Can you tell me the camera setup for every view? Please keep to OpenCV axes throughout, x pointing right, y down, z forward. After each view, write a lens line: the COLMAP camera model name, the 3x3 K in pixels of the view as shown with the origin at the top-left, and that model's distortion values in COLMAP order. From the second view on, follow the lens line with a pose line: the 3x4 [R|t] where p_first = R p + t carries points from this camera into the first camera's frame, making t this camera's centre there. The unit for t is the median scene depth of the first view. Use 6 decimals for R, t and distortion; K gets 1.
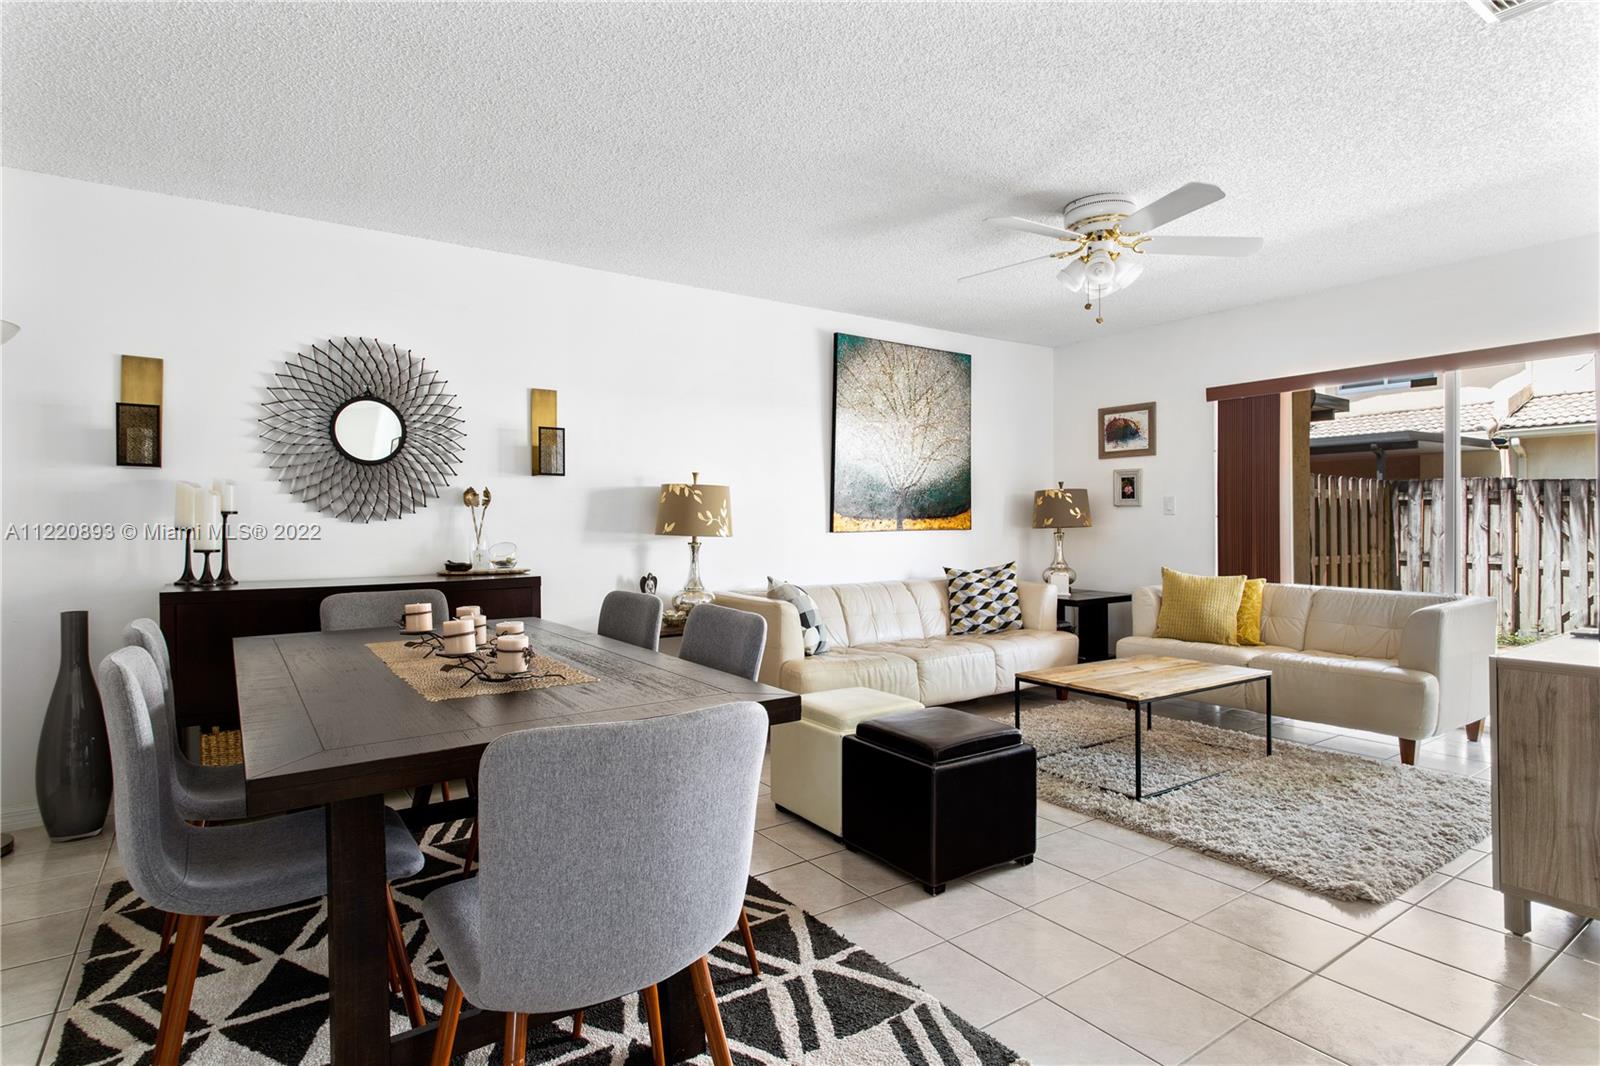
lens RADIAL K [[830.1, 0, 800.3], [0, 830.1, 534.7], [0, 0, 1]] dist [-0.002190, 0.000071]
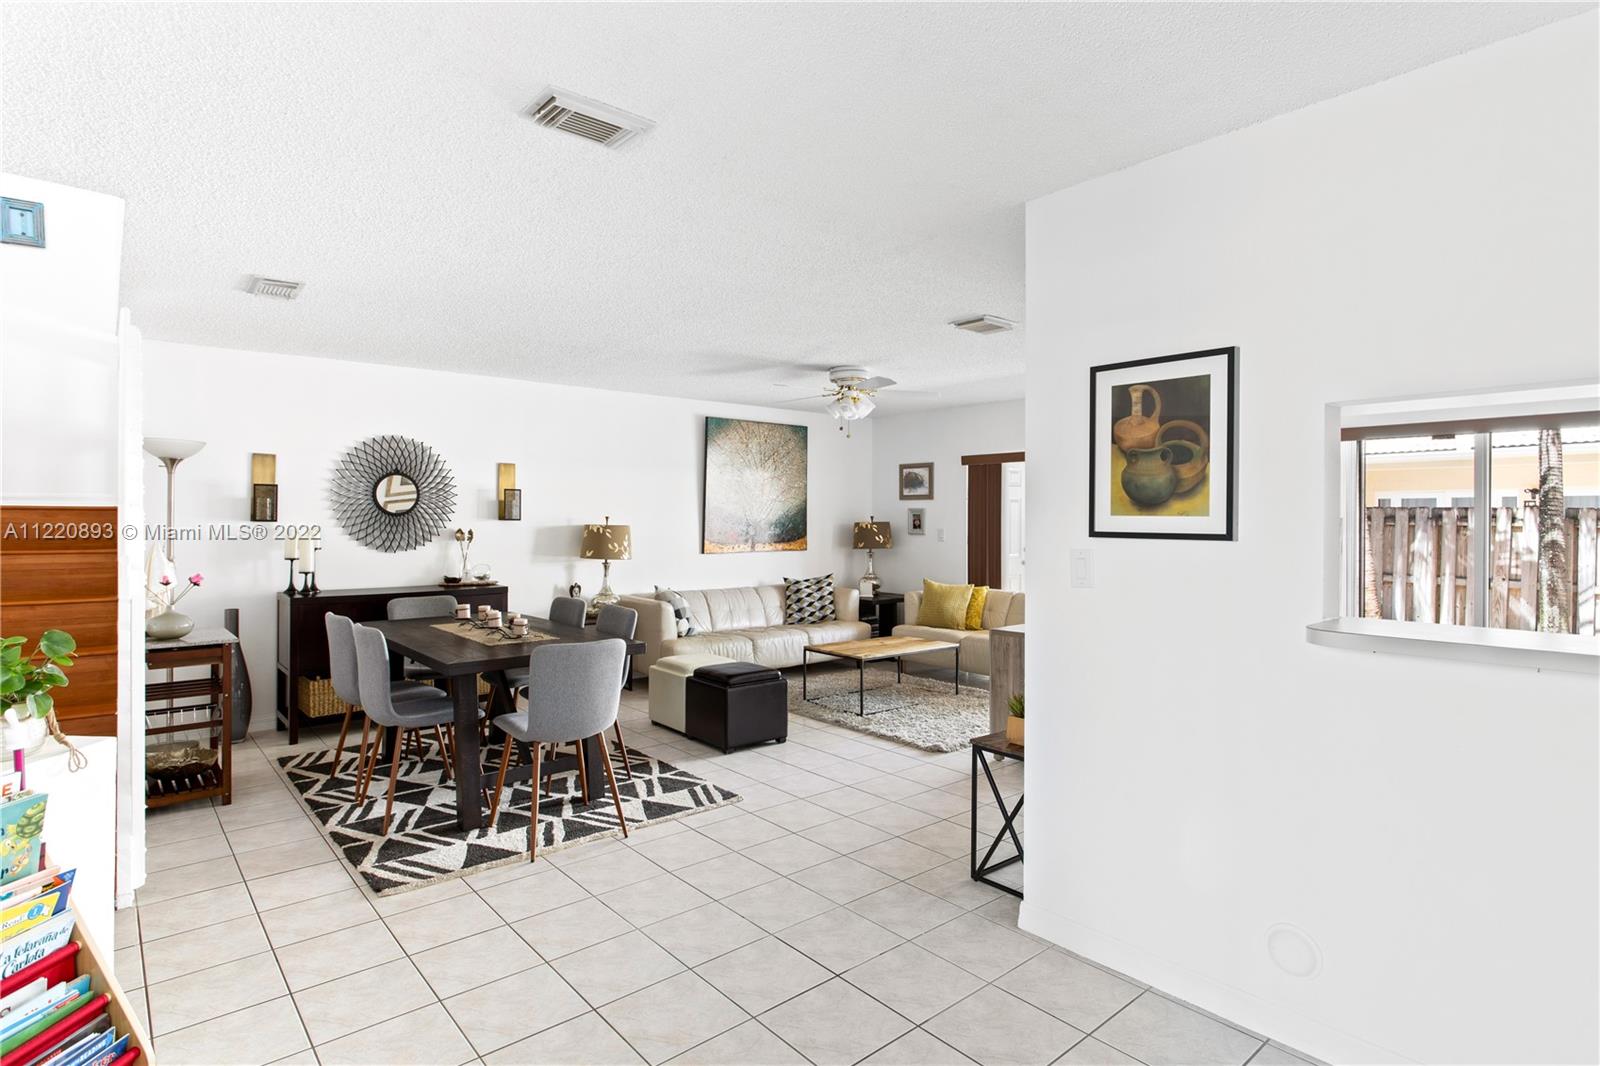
lens RADIAL K [[830.1, 0, 794.0], [0, 830.1, 520.6], [0, 0, 1]] dist [-0.002190, 0.000071]
pose [[0.996120, 0.007340, 0.087693, 0.091071], [-0.006084, 0.999875, -0.014579, -0.054301], [-0.087789, 0.013989, 0.996041, -0.611589]]
